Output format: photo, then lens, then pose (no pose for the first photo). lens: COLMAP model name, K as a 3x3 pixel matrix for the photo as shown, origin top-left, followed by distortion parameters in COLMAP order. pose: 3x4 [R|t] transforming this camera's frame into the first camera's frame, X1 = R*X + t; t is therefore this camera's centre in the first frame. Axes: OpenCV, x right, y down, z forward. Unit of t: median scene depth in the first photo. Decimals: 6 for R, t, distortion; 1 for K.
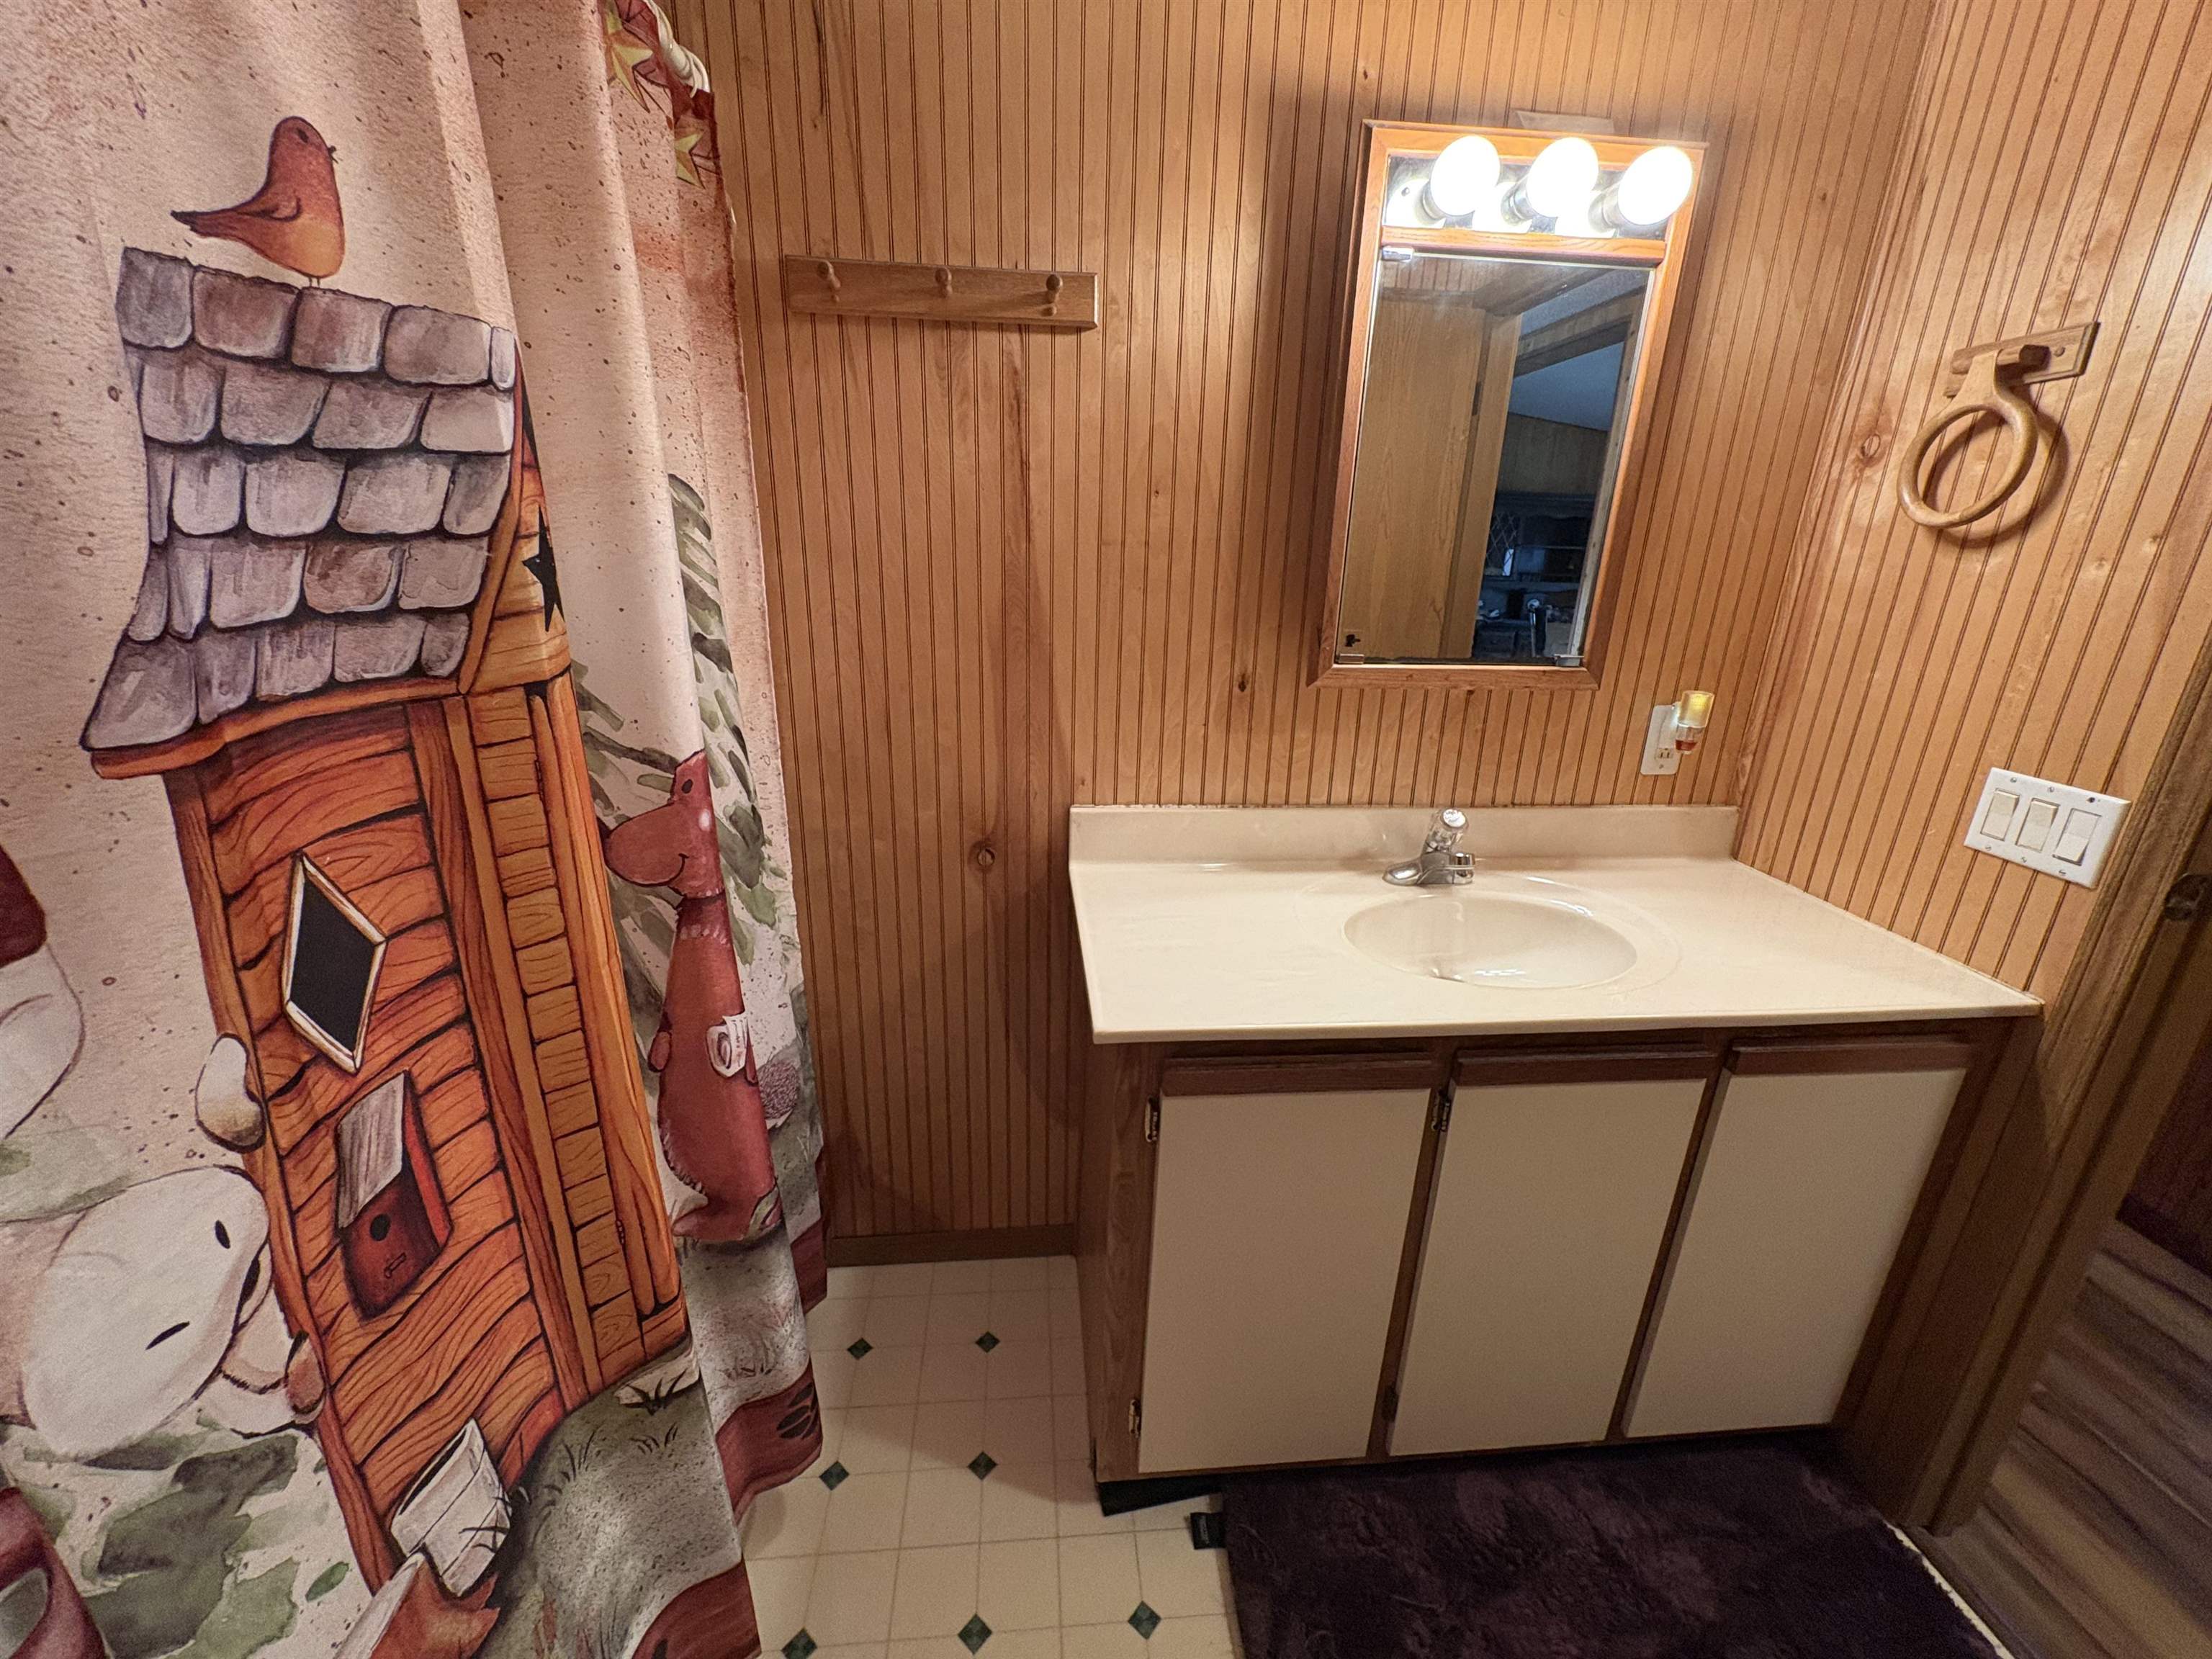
lens RADIAL K [[876.8, 0, 1107.9], [0, 876.8, 825.6], [0, 0, 1]] dist [-0.000445, -0.000186]
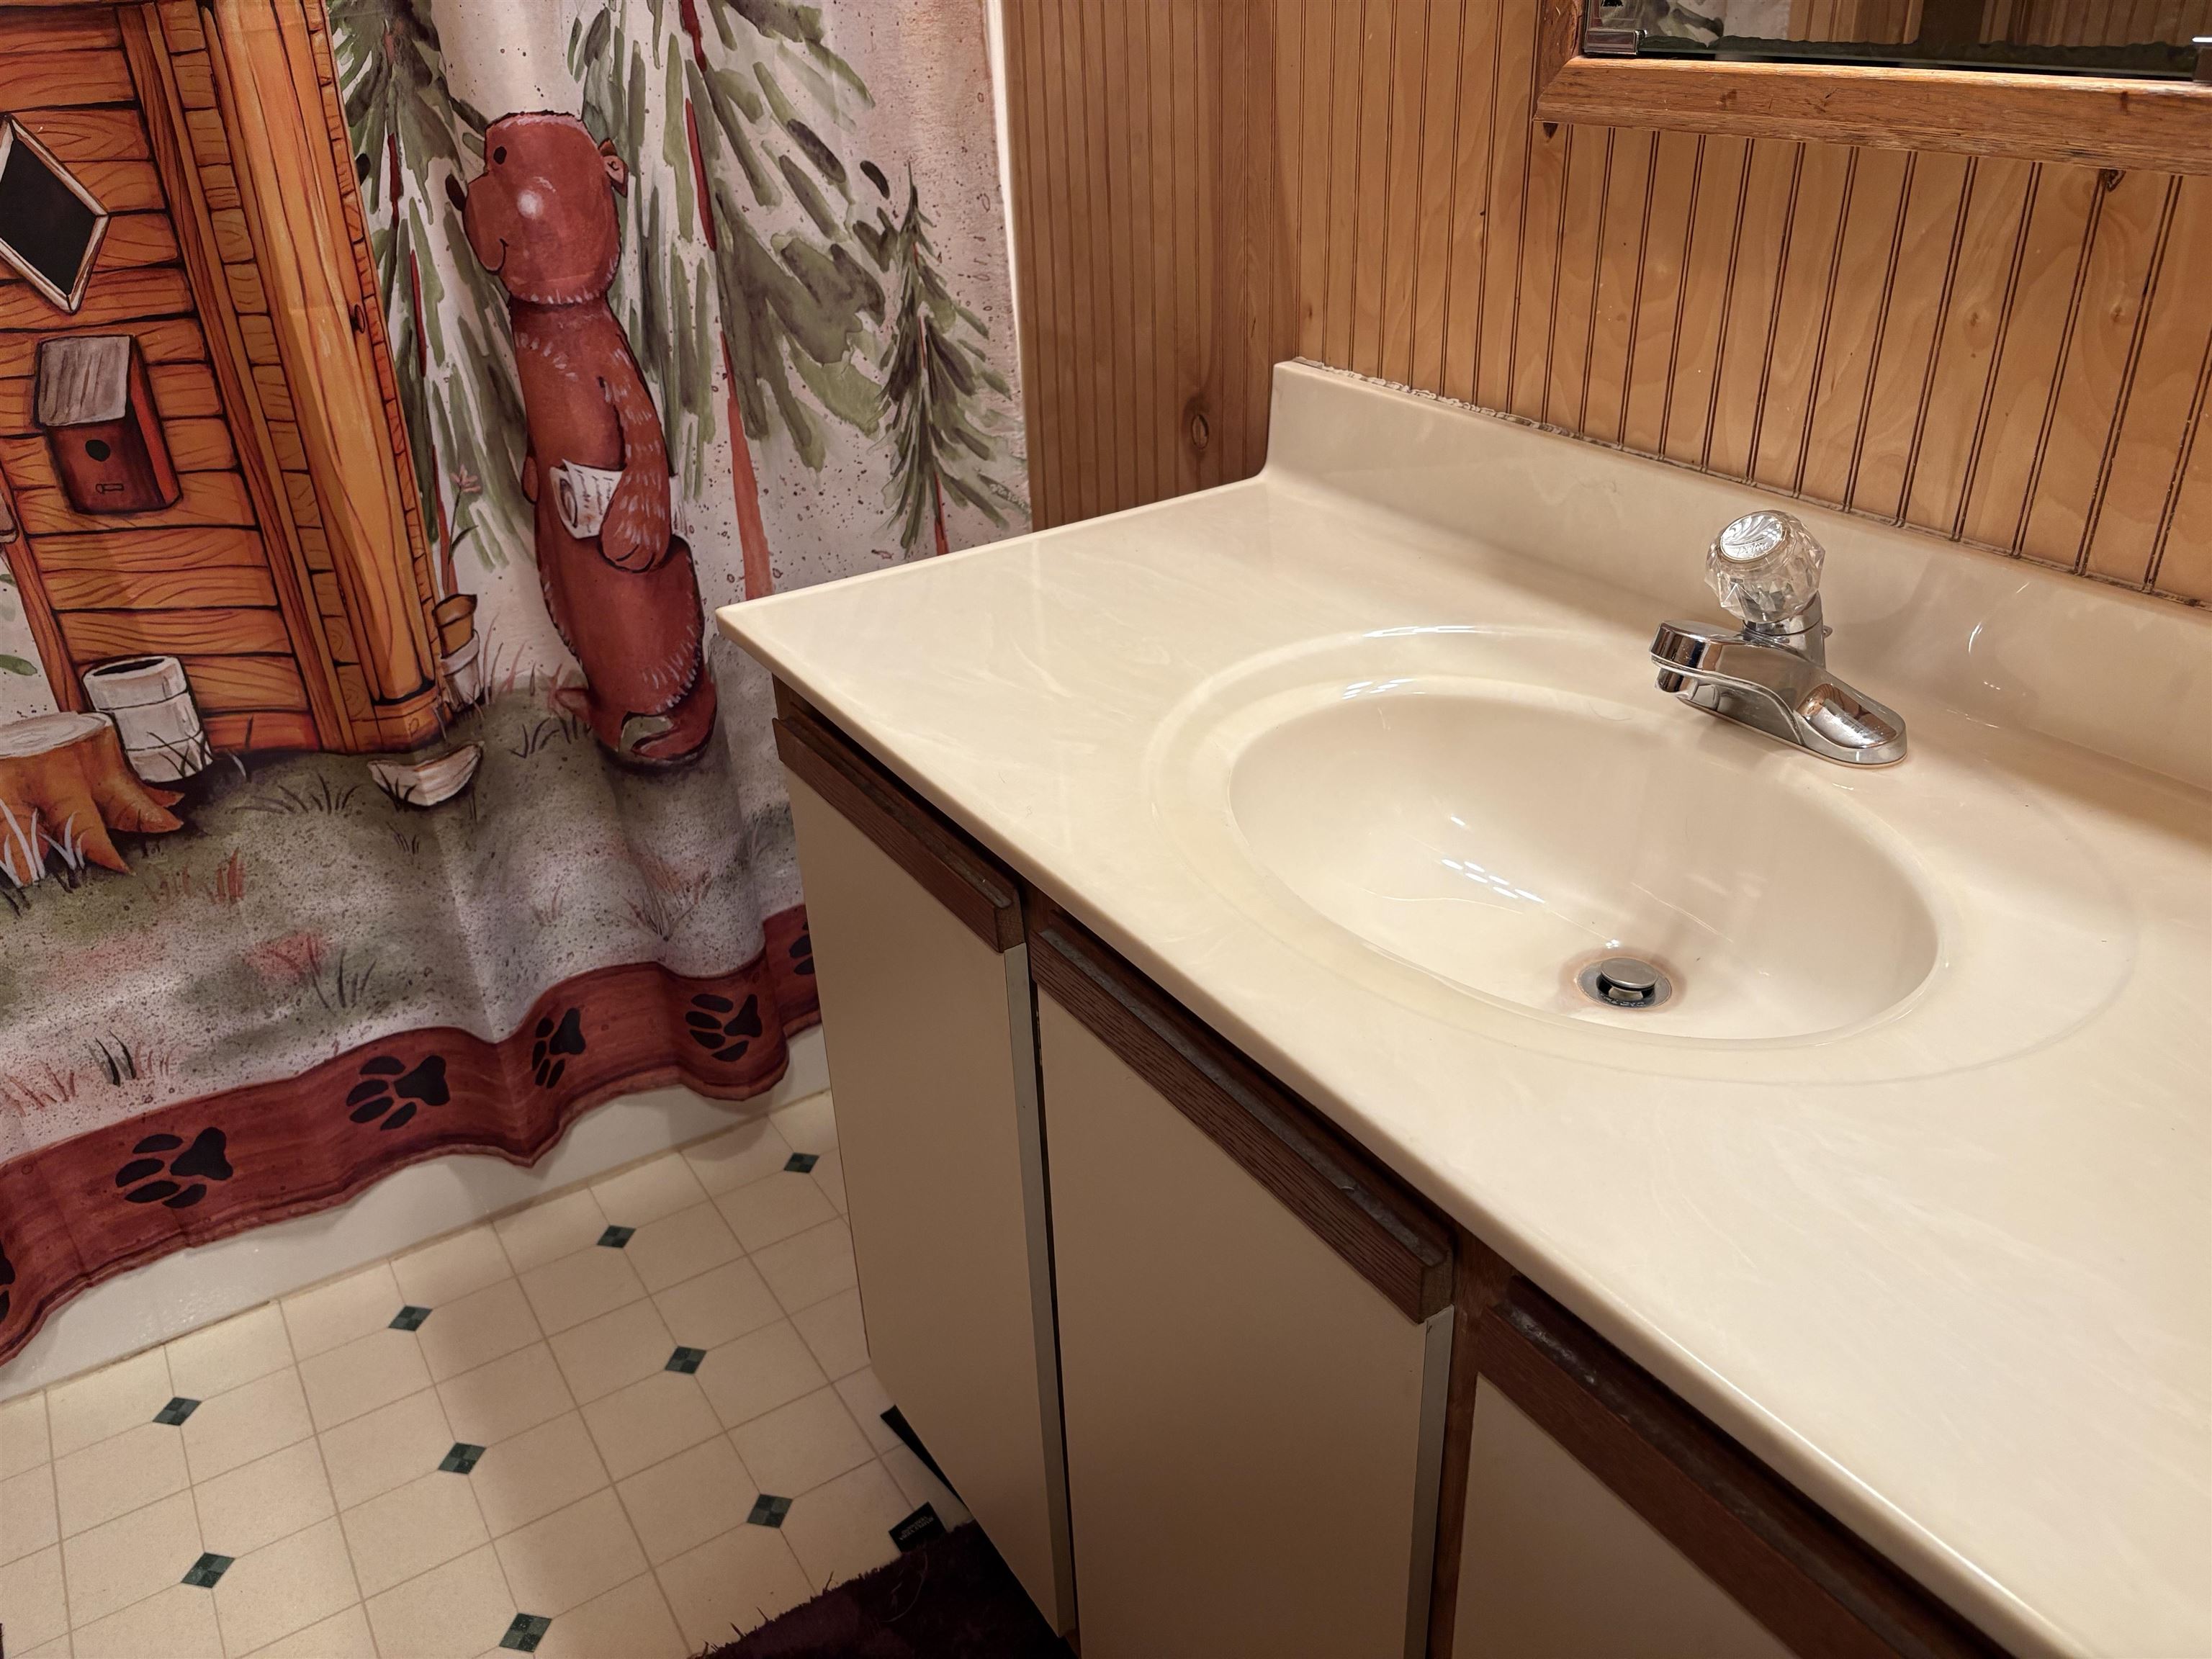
lens RADIAL K [[1685.5, 0, 1111.6], [0, 1685.5, 826.6], [0, 0, 1]] dist [0.033761, -0.046155]
pose [[0.461705, 0.378336, -0.802303, 1.115226], [-0.226147, 0.924796, 0.305958, -0.065238], [0.857722, 0.040176, 0.512542, 0.568724]]
